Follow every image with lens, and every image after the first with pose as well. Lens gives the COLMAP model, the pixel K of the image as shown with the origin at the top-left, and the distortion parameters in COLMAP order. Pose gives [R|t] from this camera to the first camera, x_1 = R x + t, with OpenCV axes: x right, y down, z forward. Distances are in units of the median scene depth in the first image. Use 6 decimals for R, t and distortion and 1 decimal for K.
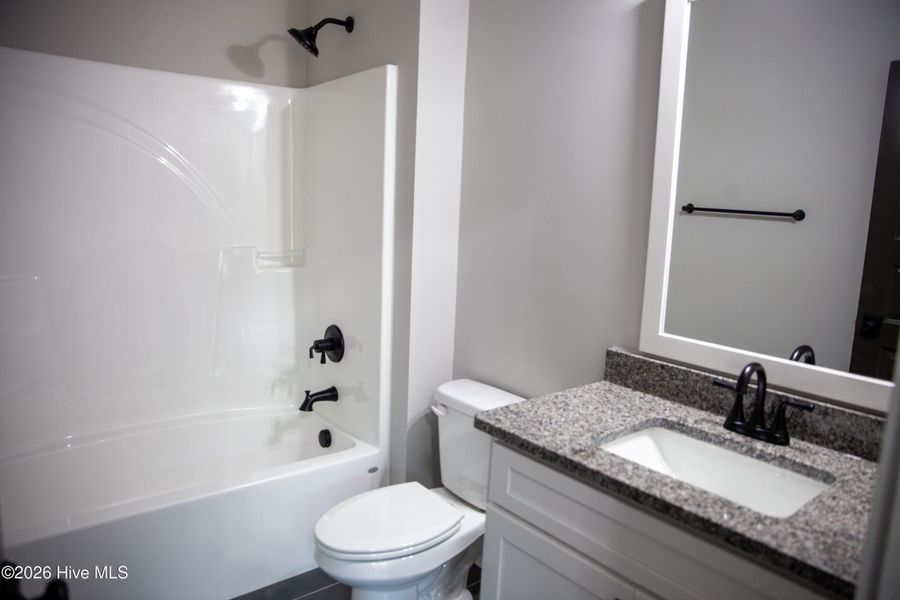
lens RADIAL K [[626.8, 0, 446.4], [0, 626.8, 303.5], [0, 0, 1]] dist [-0.095215, 0.066202]
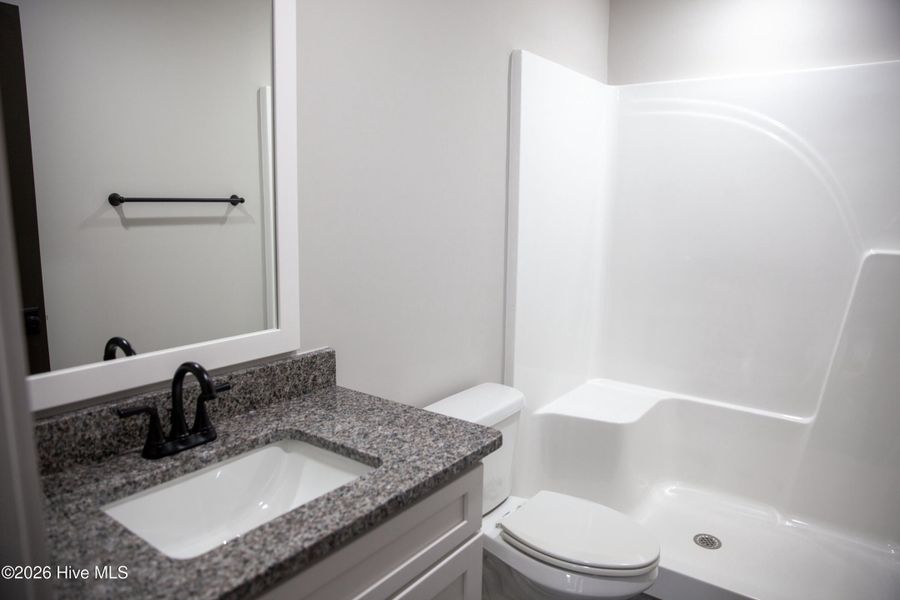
lens RADIAL K [[626.8, 0, 446.4], [0, 626.8, 303.5], [0, 0, 1]] dist [-0.095215, 0.066202]
pose [[-0.247303, -0.208228, 0.946299, -0.455572], [0.136995, 0.959310, 0.246893, -0.162815], [-0.959205, 0.190695, -0.208714, 0.796448]]
